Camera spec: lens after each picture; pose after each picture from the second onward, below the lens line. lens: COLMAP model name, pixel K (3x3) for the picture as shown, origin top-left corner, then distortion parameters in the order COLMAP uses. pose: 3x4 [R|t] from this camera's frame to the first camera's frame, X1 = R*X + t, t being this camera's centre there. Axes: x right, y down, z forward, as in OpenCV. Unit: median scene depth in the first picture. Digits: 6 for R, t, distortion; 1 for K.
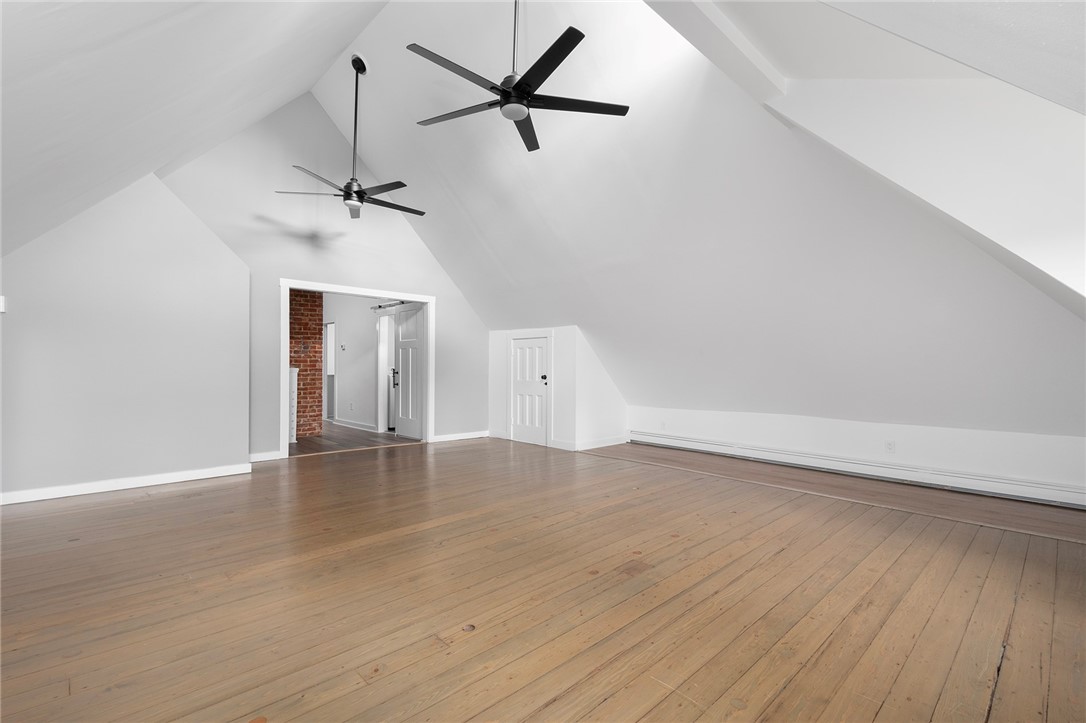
lens RADIAL K [[499.3, 0, 545.1], [0, 499.3, 361.8], [0, 0, 1]] dist [0.015529, -0.001641]
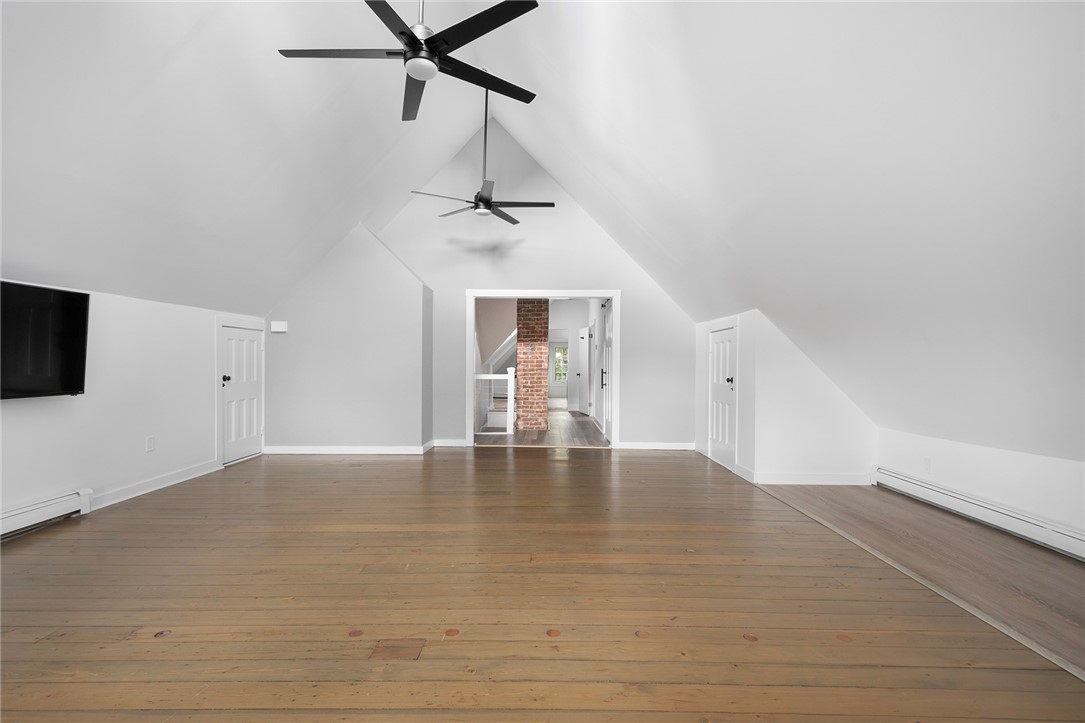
lens RADIAL K [[498.9, 0, 541.2], [0, 498.9, 363.3], [0, 0, 1]] dist [0.015529, -0.001641]
pose [[0.707696, -0.005163, -0.706499, 0.614197], [0.007310, 0.999973, 0.000014, 0.005308], [0.706480, -0.005175, 0.707715, 0.476319]]
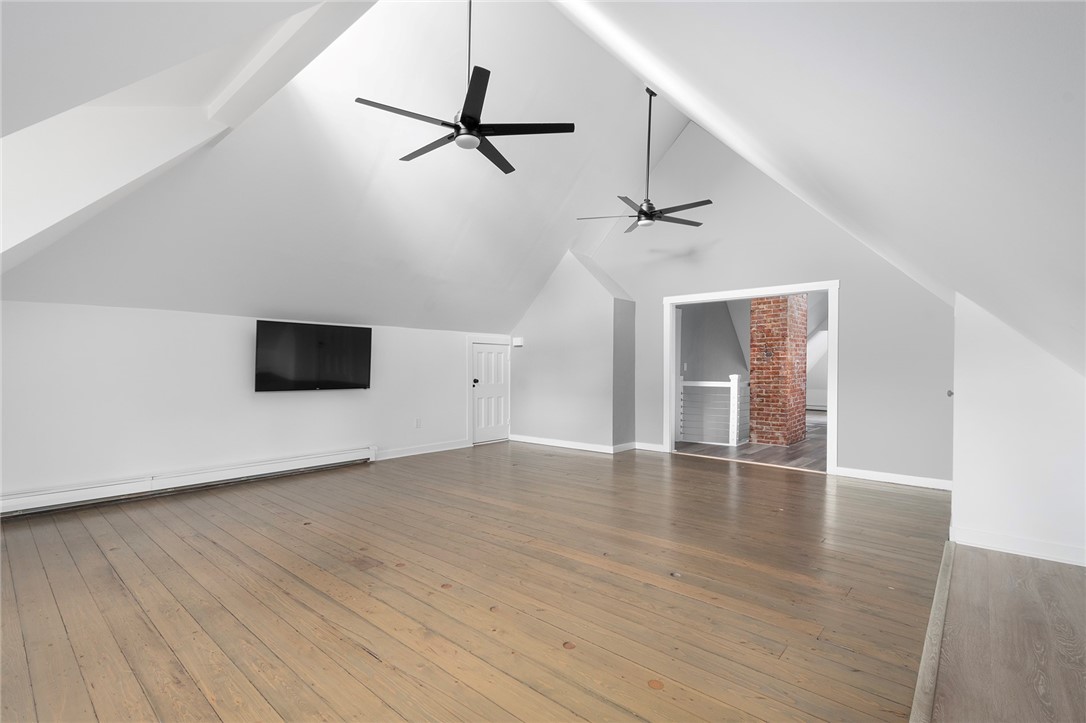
lens RADIAL K [[499.3, 0, 540.8], [0, 499.3, 366.2], [0, 0, 1]] dist [0.015529, -0.001641]
pose [[0.075249, -0.014348, -0.997062, 0.933584], [0.004776, 0.999890, -0.014028, 0.011828], [0.997153, -0.003707, 0.075309, 0.958461]]
